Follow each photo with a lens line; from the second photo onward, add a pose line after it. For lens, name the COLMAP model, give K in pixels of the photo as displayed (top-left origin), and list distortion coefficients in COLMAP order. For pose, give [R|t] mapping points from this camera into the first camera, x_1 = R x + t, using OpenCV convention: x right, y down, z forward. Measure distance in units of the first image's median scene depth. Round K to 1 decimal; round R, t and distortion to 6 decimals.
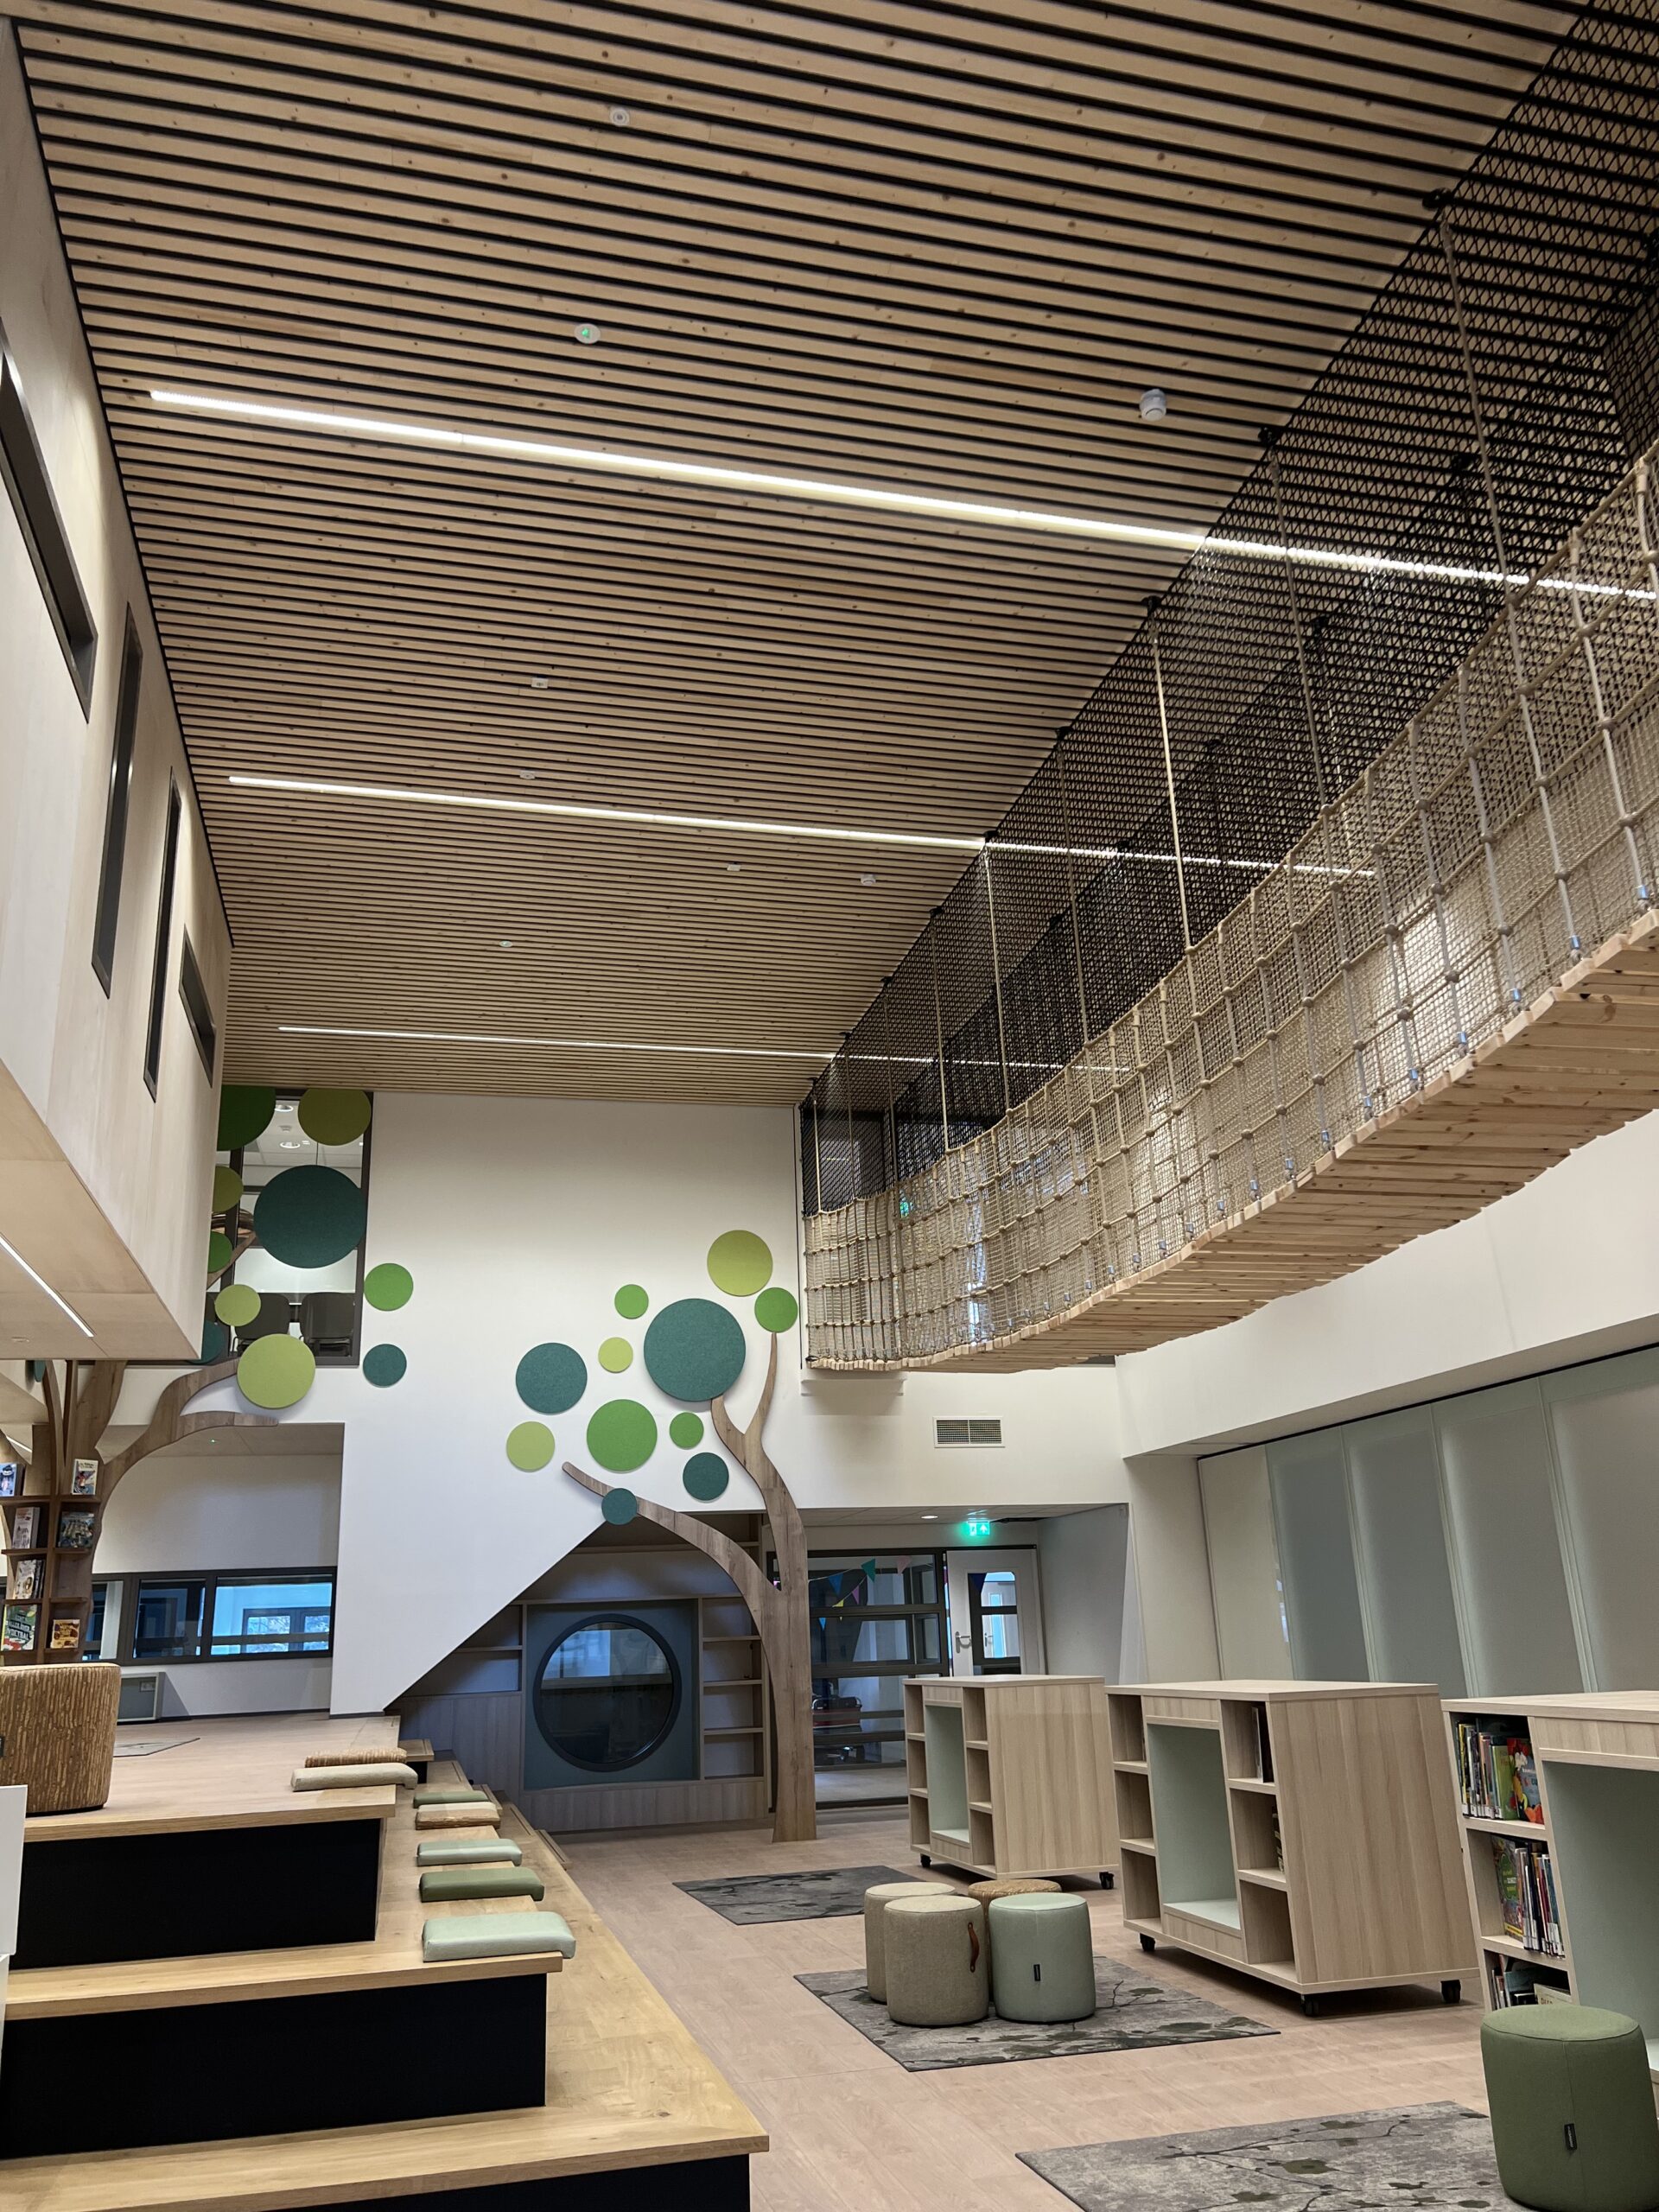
lens RADIAL K [[1672.2, 0, 827.1], [0, 1672.2, 1112.0], [0, 0, 1]] dist [0.047855, -0.036063]
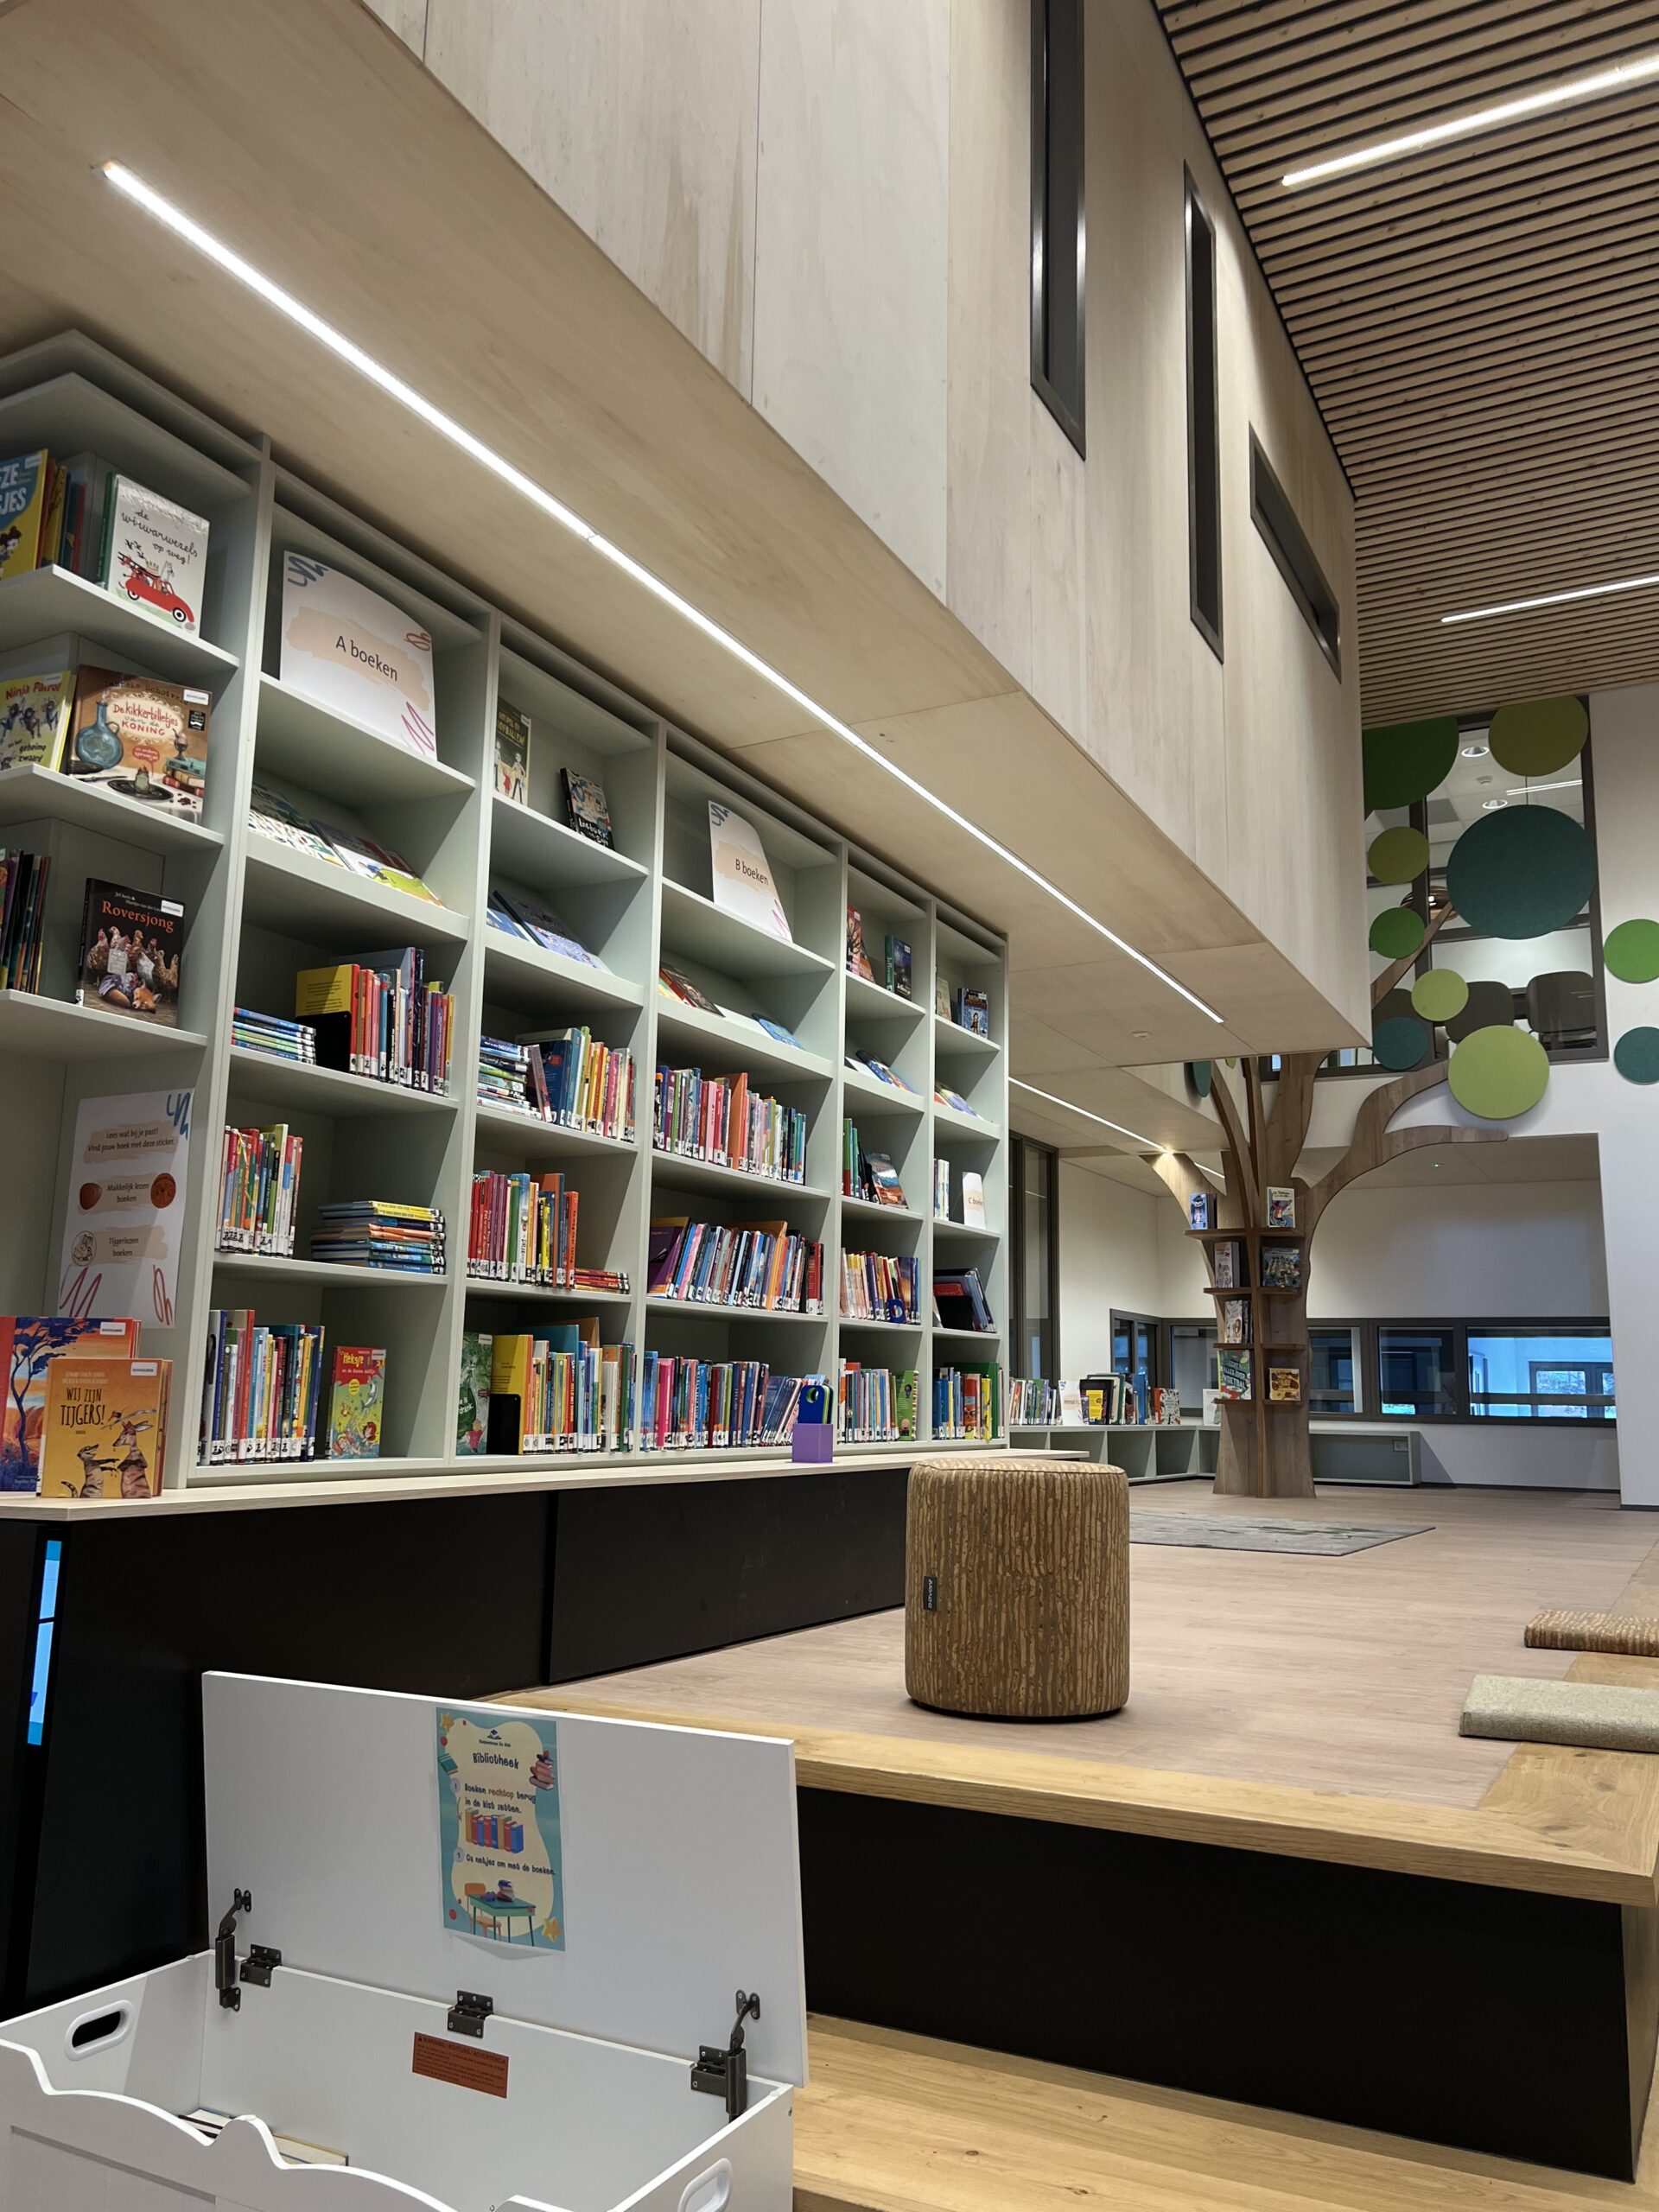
lens RADIAL K [[1672.2, 0, 826.9], [0, 1672.2, 1105.1], [0, 0, 1]] dist [0.047855, -0.036063]
pose [[0.747621, -0.065185, -0.660919, -0.045814], [0.156175, 0.984520, 0.079561, 0.059913], [0.645501, -0.162701, 0.746228, 0.219432]]
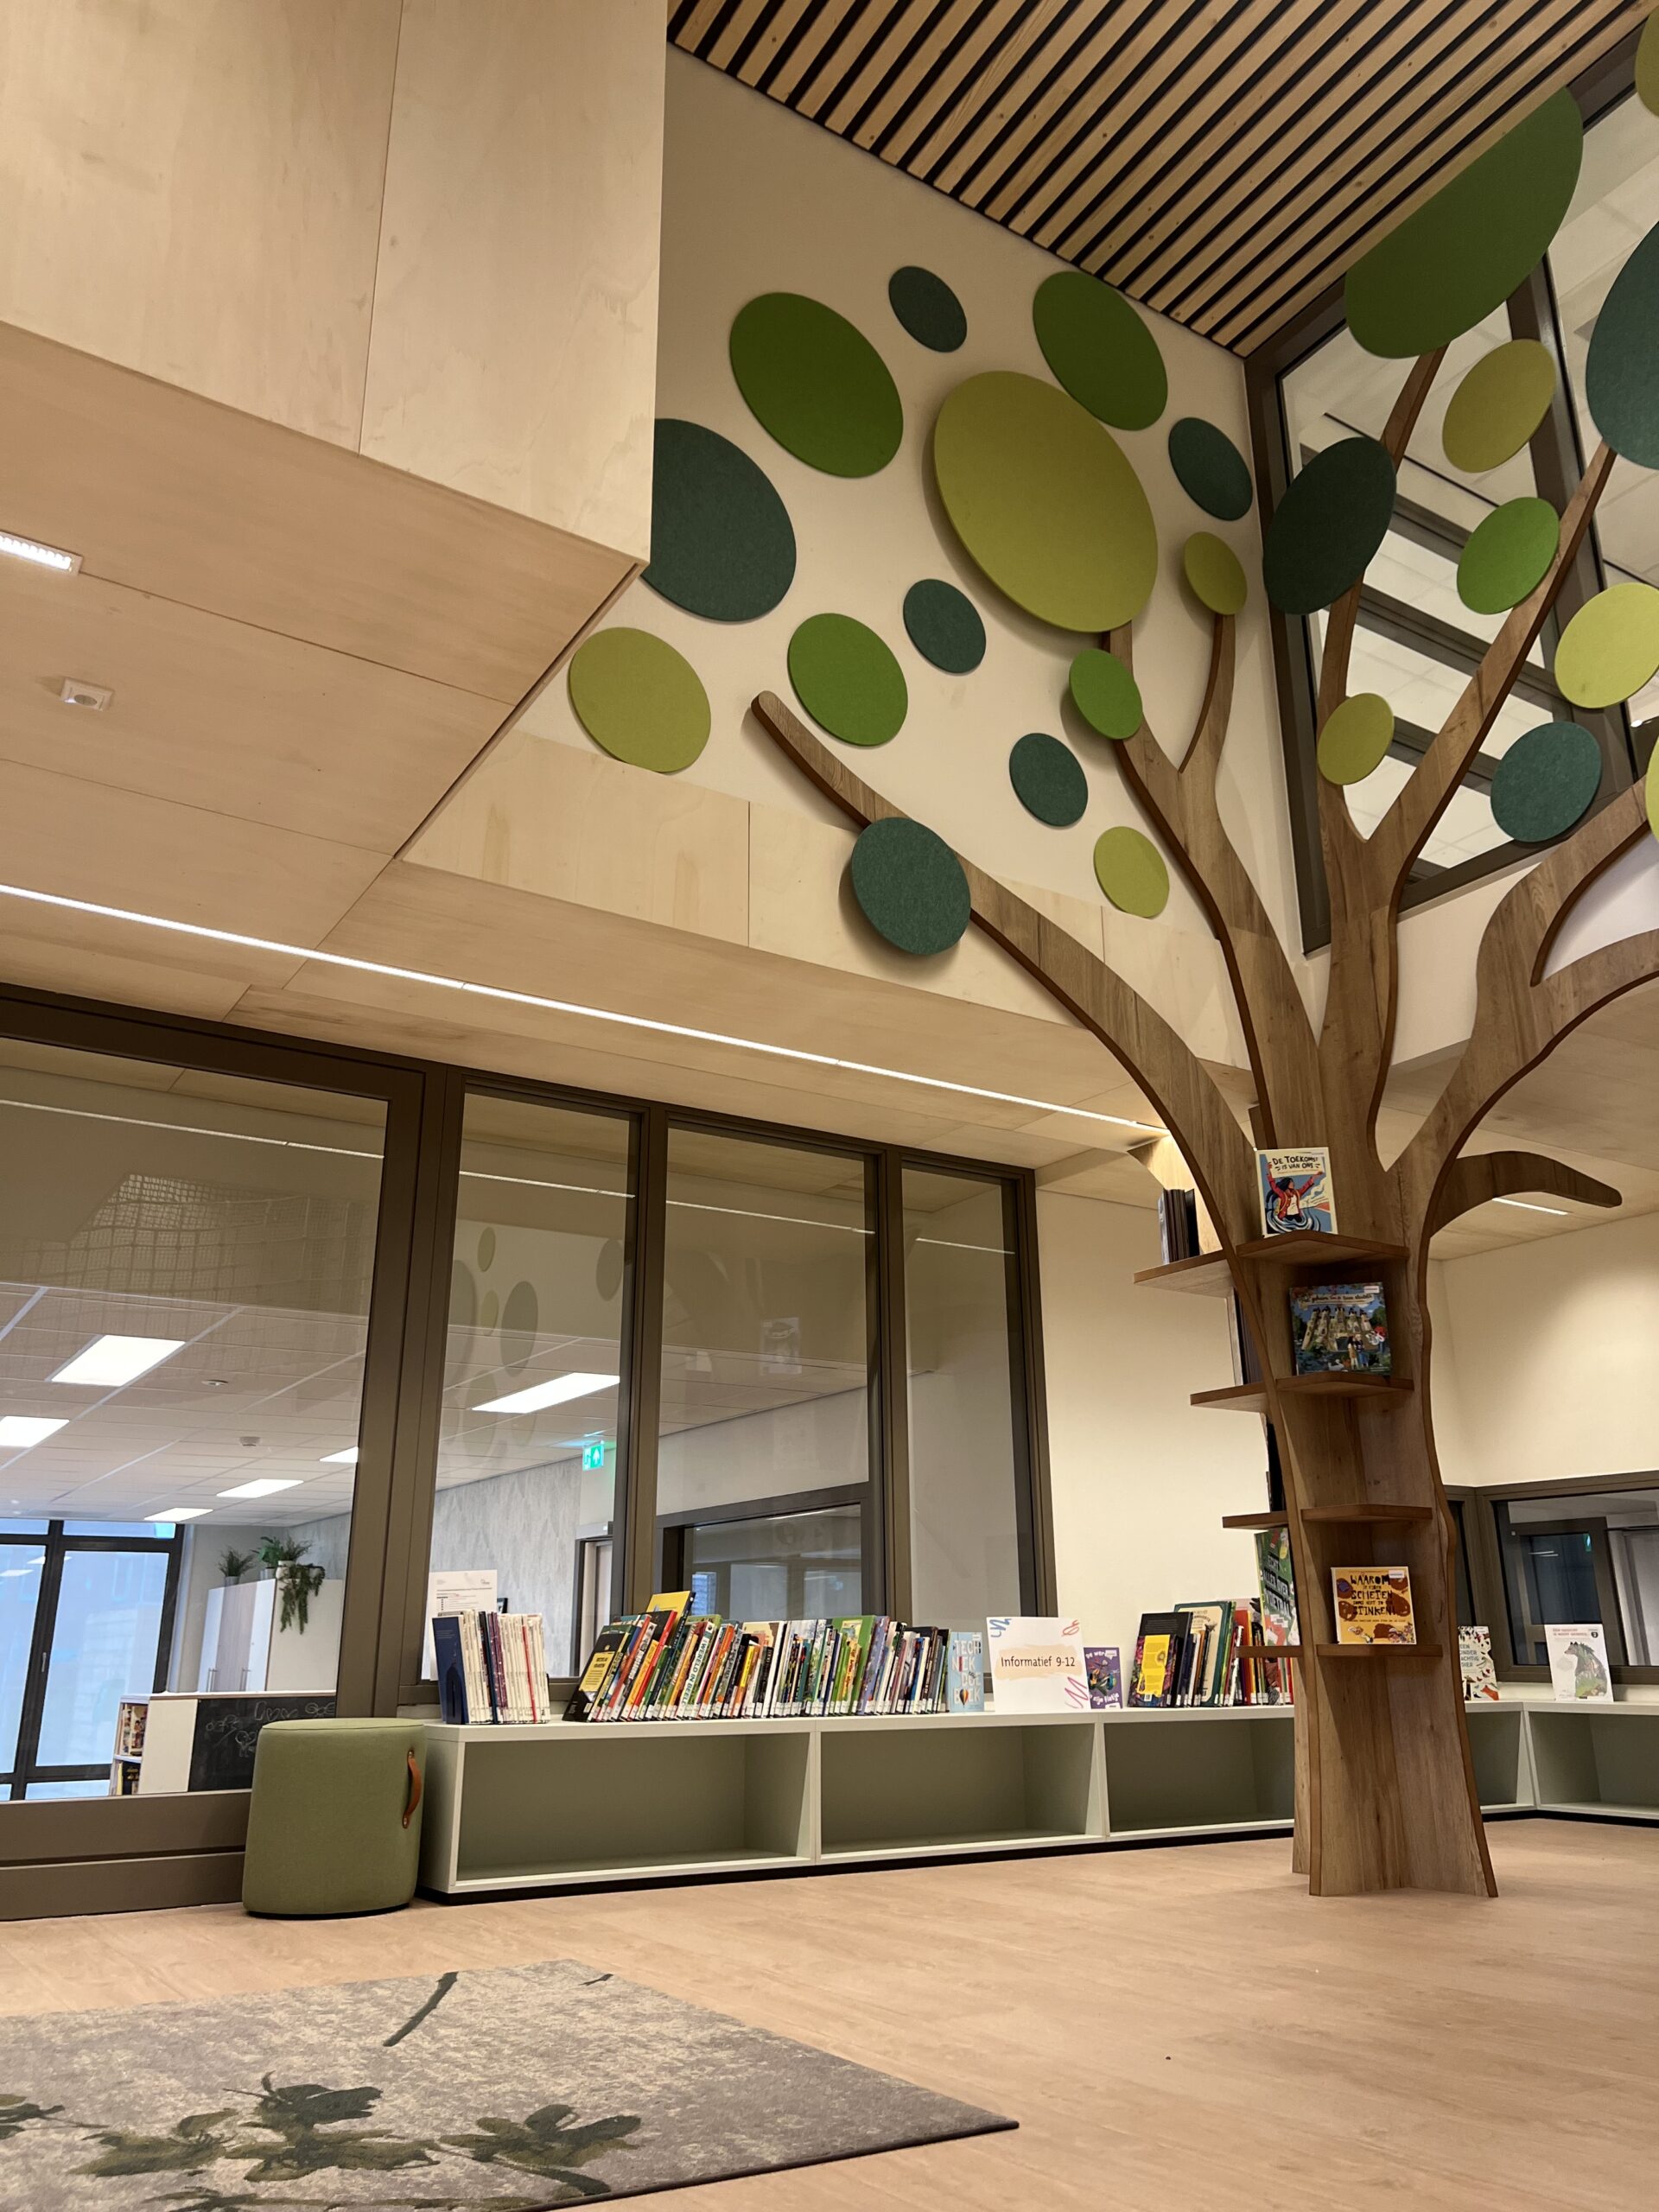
lens RADIAL K [[1672.2, 0, 840.2], [0, 1672.2, 1097.7], [0, 0, 1]] dist [0.047855, -0.036063]
pose [[0.328333, -0.269380, -0.905335, -0.123456], [0.284669, 0.942127, -0.177088, 0.225973], [0.900645, -0.199577, 0.386015, 0.741380]]
